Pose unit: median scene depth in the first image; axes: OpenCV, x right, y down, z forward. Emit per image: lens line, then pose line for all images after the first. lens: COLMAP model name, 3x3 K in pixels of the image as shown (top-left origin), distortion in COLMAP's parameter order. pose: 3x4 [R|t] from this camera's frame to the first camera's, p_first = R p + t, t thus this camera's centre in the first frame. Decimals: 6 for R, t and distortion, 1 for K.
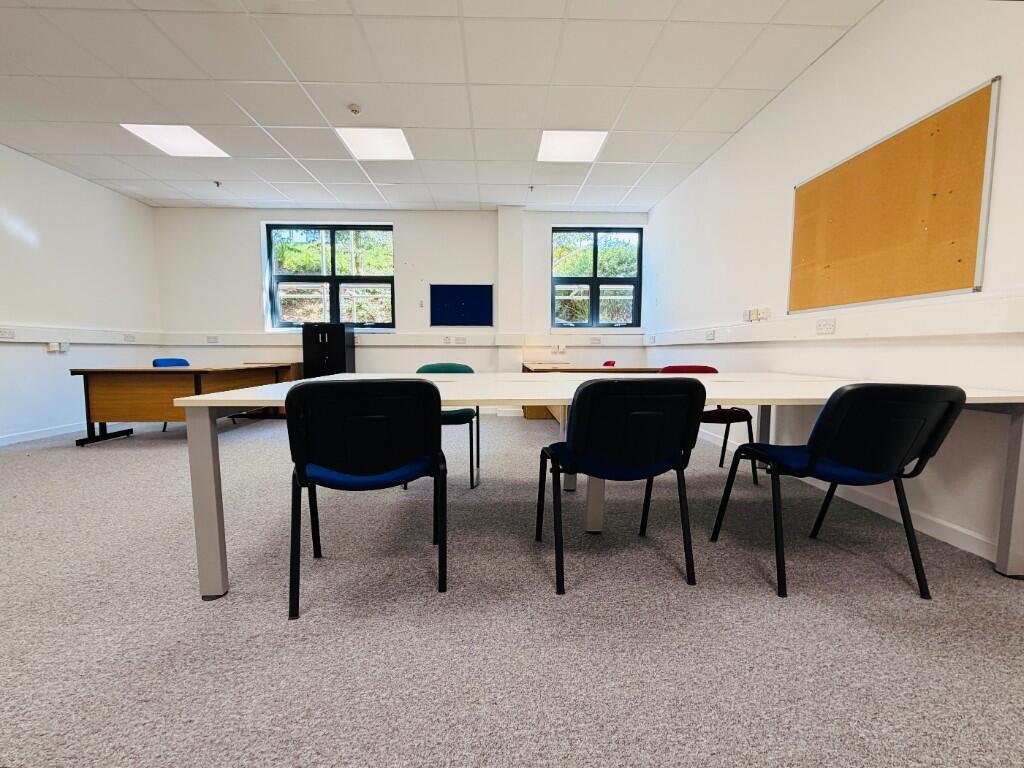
lens RADIAL K [[416.2, 0, 509.0], [0, 416.2, 384.1], [0, 0, 1]] dist [0.000211, -0.000086]
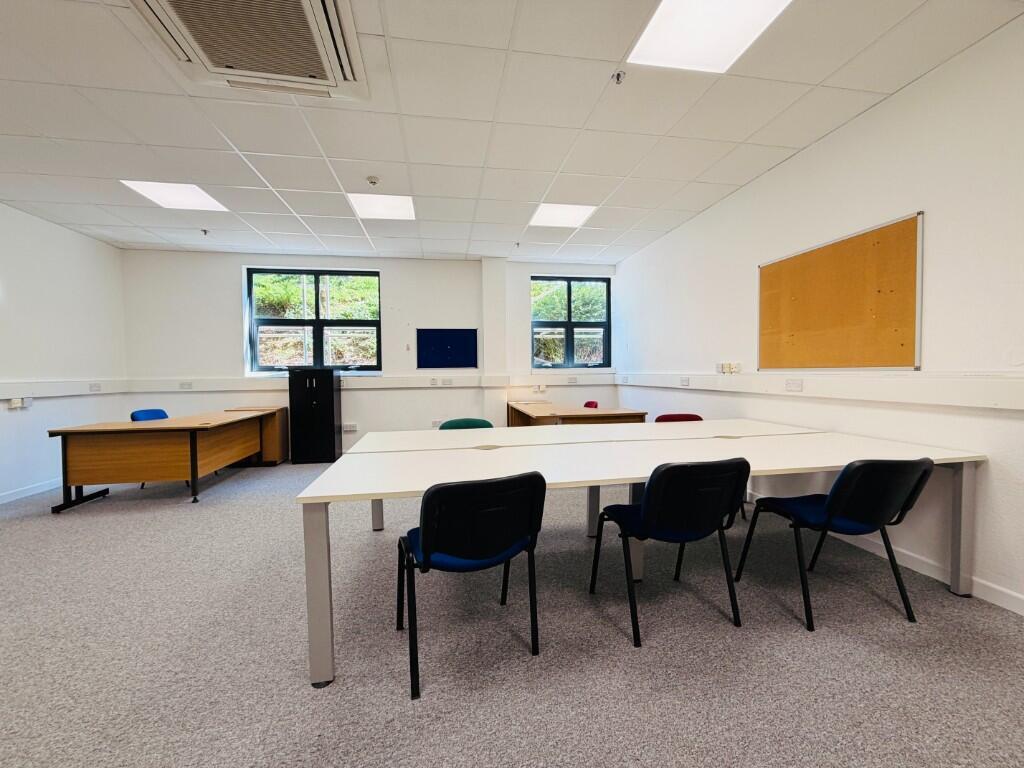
lens RADIAL K [[408.3, 0, 509.0], [0, 408.3, 383.9], [0, 0, 1]] dist [0.000655, -0.000173]
pose [[0.991207, -0.016380, 0.131300, -0.134615], [0.023117, 0.998484, -0.049948, -0.063822], [-0.130283, 0.052544, 0.990084, -0.040910]]
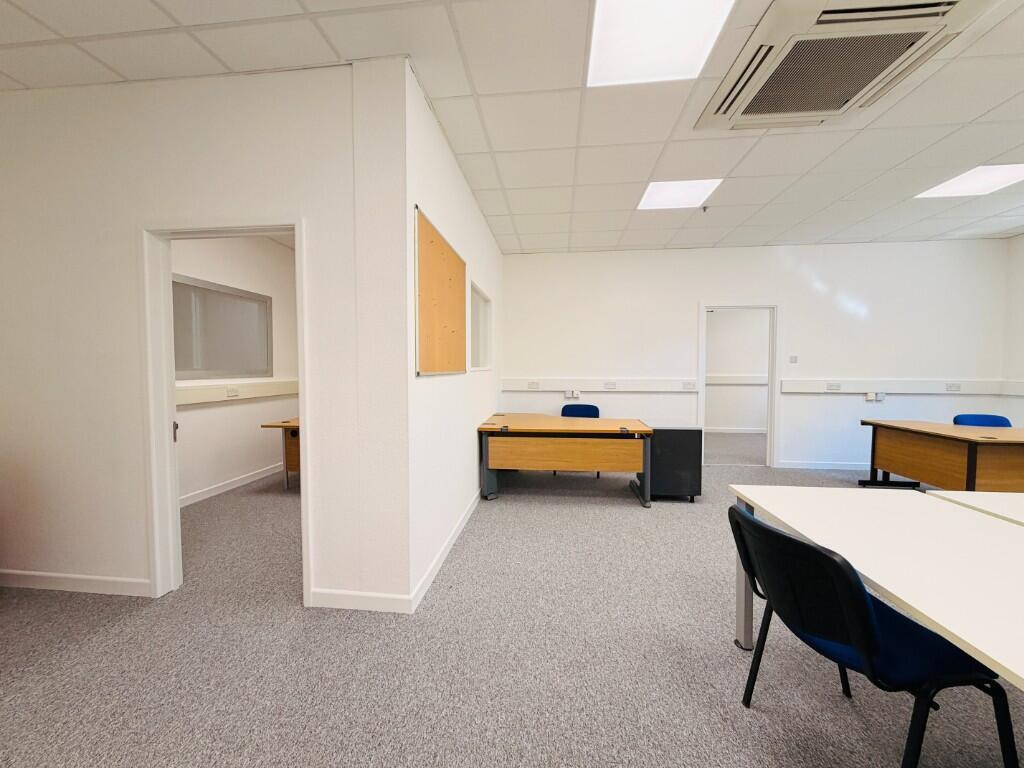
lens RADIAL K [[408.3, 0, 509.0], [0, 408.3, 383.9], [0, 0, 1]] dist [0.000655, -0.000173]
pose [[-0.146169, 0.037724, -0.988540, 0.215175], [-0.080235, 0.995528, 0.049854, -0.104006], [0.986000, 0.086602, -0.142489, 0.149512]]
